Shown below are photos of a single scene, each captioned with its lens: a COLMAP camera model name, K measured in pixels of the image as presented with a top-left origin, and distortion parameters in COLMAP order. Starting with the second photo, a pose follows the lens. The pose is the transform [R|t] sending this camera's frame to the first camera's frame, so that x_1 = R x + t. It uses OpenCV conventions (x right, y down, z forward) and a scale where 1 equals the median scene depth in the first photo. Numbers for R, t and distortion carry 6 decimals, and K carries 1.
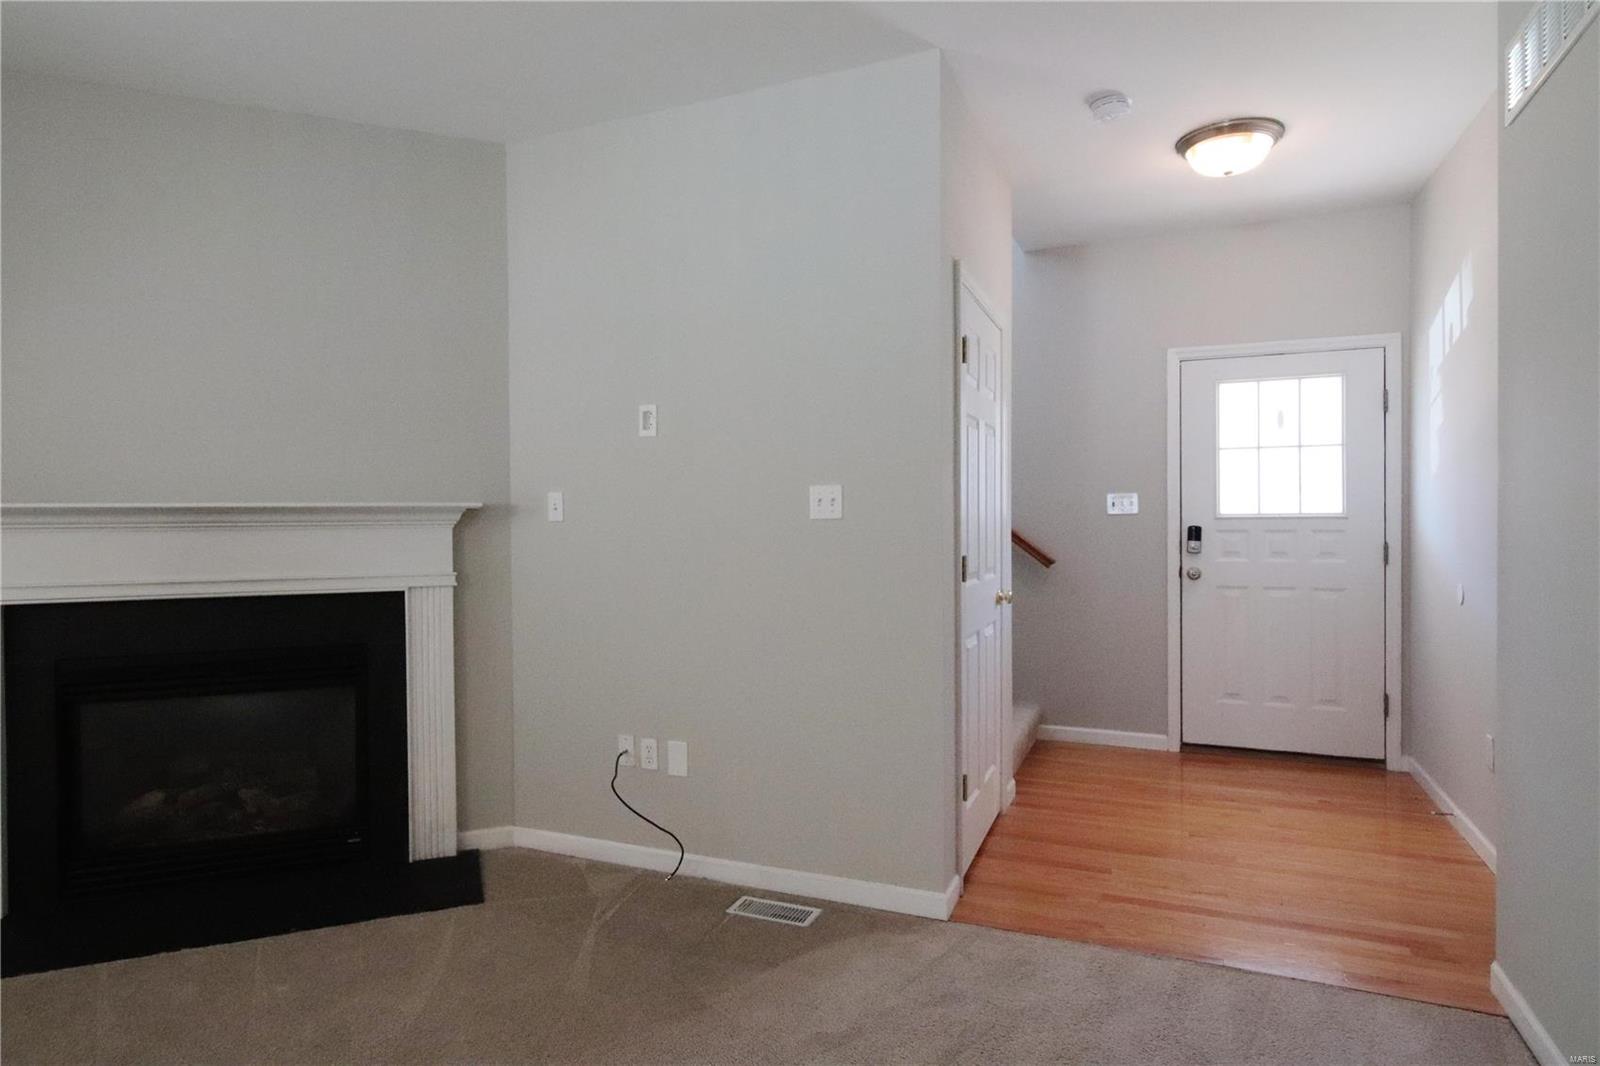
lens RADIAL K [[909.7, 0, 794.5], [0, 909.7, 519.3], [0, 0, 1]] dist [0.002866, 0.000676]
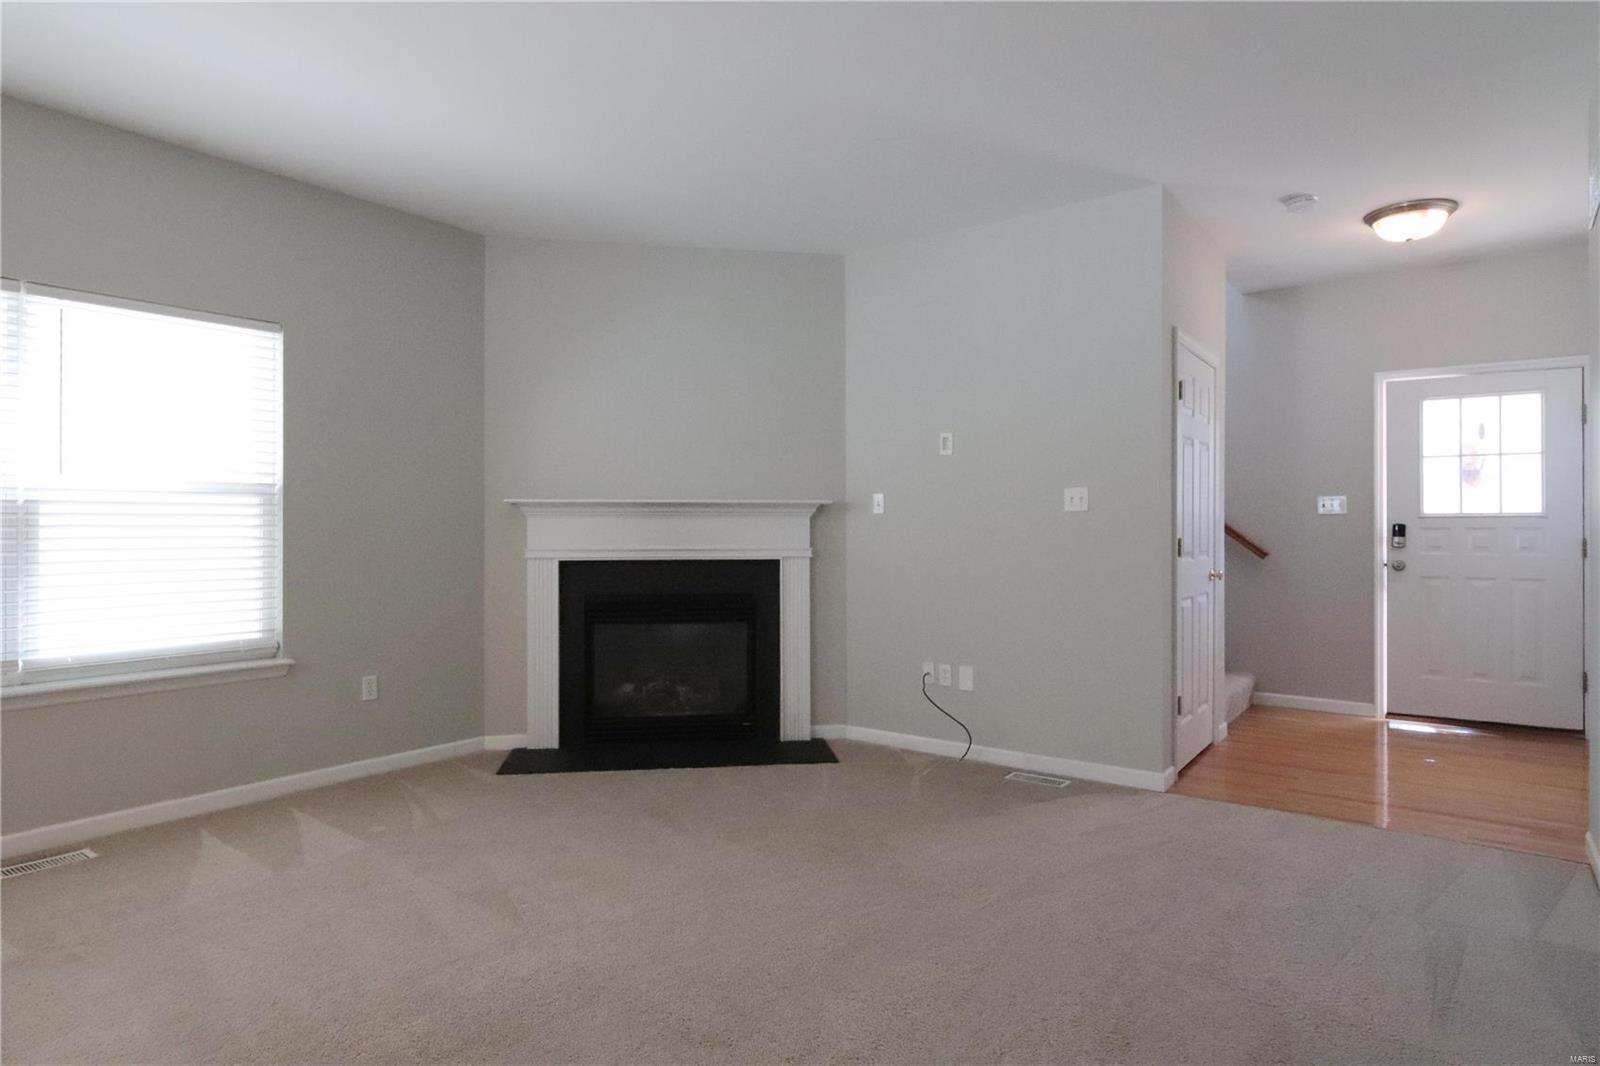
lens RADIAL K [[909.7, 0, 794.5], [0, 909.7, 519.3], [0, 0, 1]] dist [0.002866, 0.000676]
pose [[0.971668, 0.005710, -0.236281, -0.051077], [-0.007866, 0.999936, -0.008183, 0.024240], [0.236219, 0.009810, 0.971650, -0.441530]]
